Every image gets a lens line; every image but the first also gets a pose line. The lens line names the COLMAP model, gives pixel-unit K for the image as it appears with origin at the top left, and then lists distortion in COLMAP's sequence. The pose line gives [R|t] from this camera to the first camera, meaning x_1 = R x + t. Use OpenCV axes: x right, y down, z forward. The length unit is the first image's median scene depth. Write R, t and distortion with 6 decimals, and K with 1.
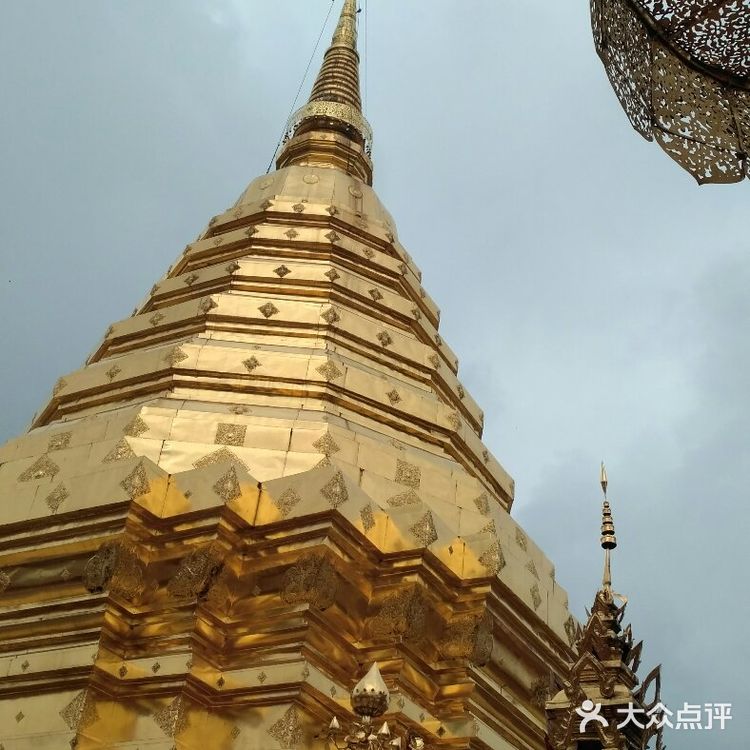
lens RADIAL K [[1218.7, 0, 375.0], [0, 1218.7, 375.0], [0, 0, 1]] dist [0.155106, -0.310160]
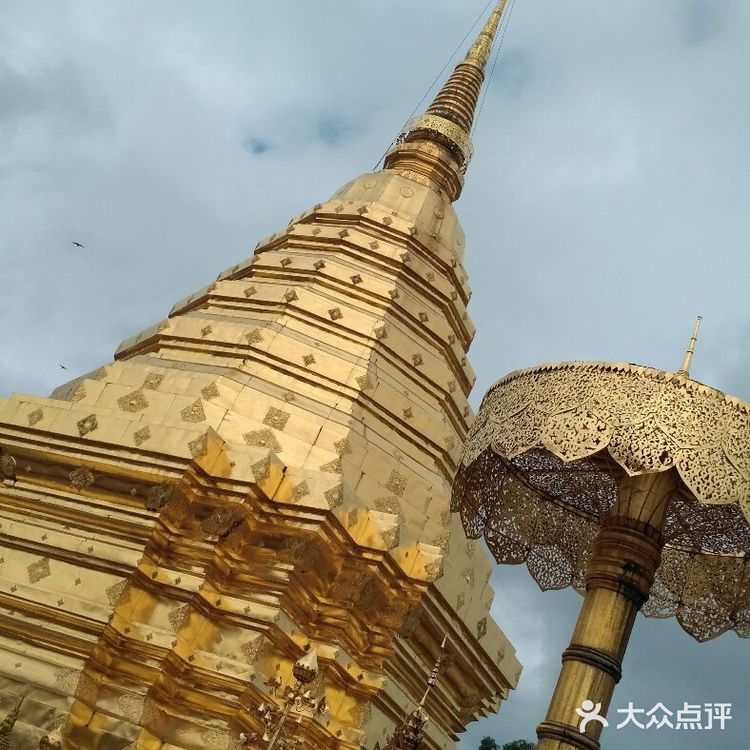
lens RADIAL K [[1218.7, 0, 375.0], [0, 1218.7, 375.0], [0, 0, 1]] dist [0.155106, -0.310160]
pose [[0.956315, 0.290323, -0.034260, 0.015947], [-0.283258, 0.949210, 0.136984, -0.208025], [0.072289, -0.121296, 0.989981, -0.299470]]
